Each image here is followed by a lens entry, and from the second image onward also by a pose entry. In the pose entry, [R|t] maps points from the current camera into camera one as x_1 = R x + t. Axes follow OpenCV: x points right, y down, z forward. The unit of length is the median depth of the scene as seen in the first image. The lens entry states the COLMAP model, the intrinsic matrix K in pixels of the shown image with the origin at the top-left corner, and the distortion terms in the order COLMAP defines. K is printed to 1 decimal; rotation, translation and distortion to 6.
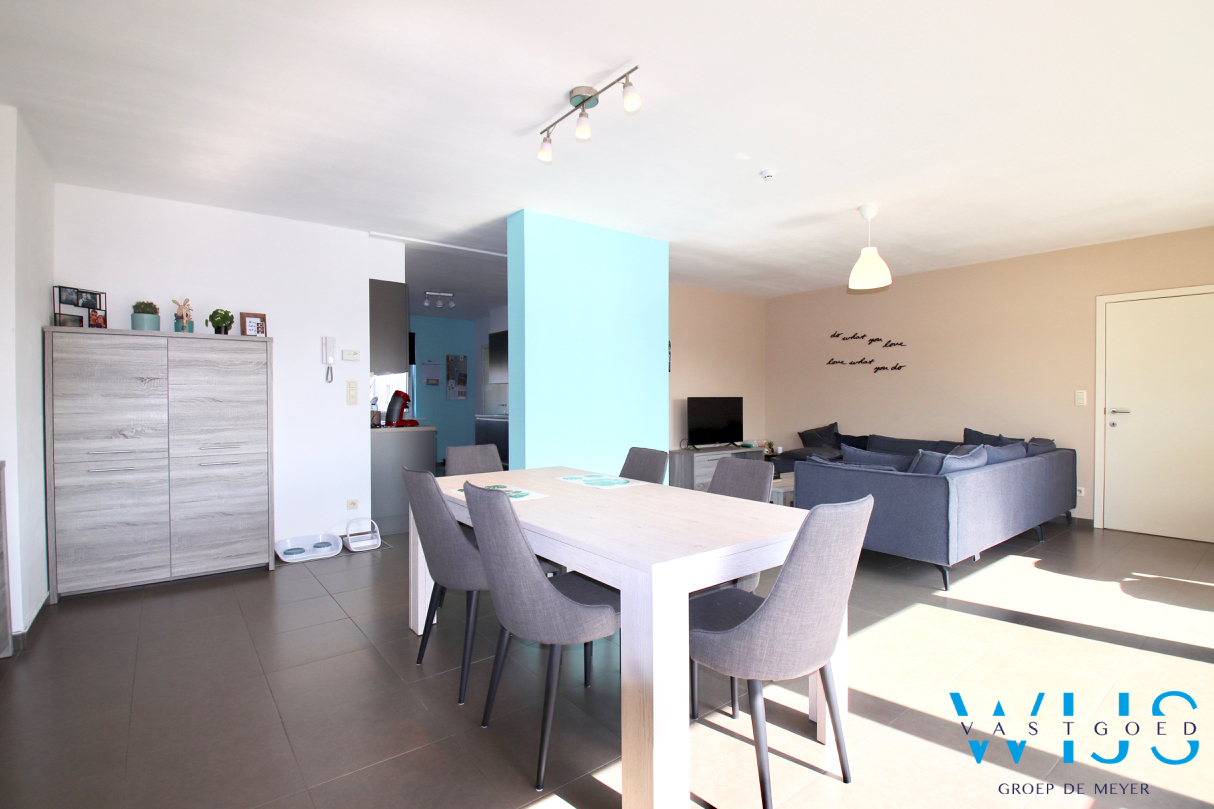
lens RADIAL K [[592.7, 0, 596.8], [0, 592.7, 400.4], [0, 0, 1]] dist [-0.001587, -0.024342]
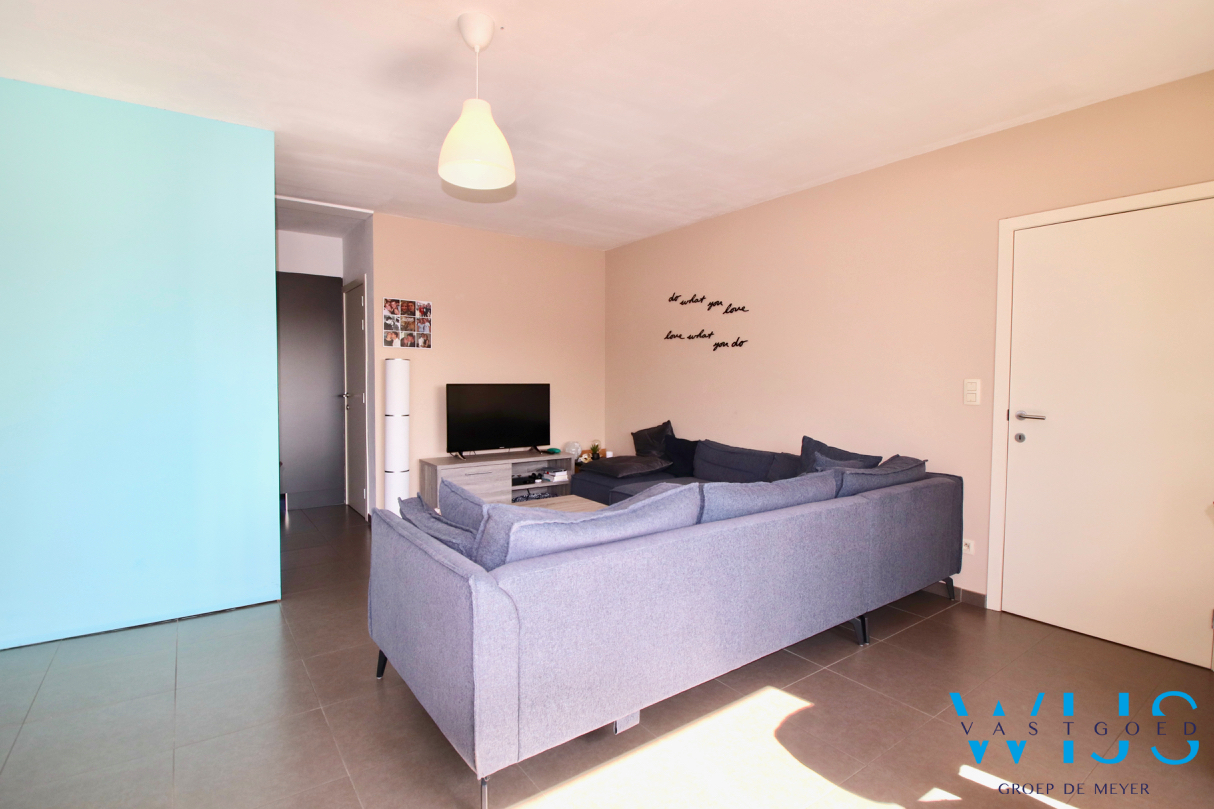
lens RADIAL K [[600.6, 0, 609.0], [0, 600.6, 395.3], [0, 0, 1]] dist [-0.000238, -0.024987]
pose [[0.999588, 0.008846, -0.027297, 0.405044], [-0.008307, 0.999770, 0.019794, -0.008505], [0.027466, -0.019559, 0.999431, 0.321677]]
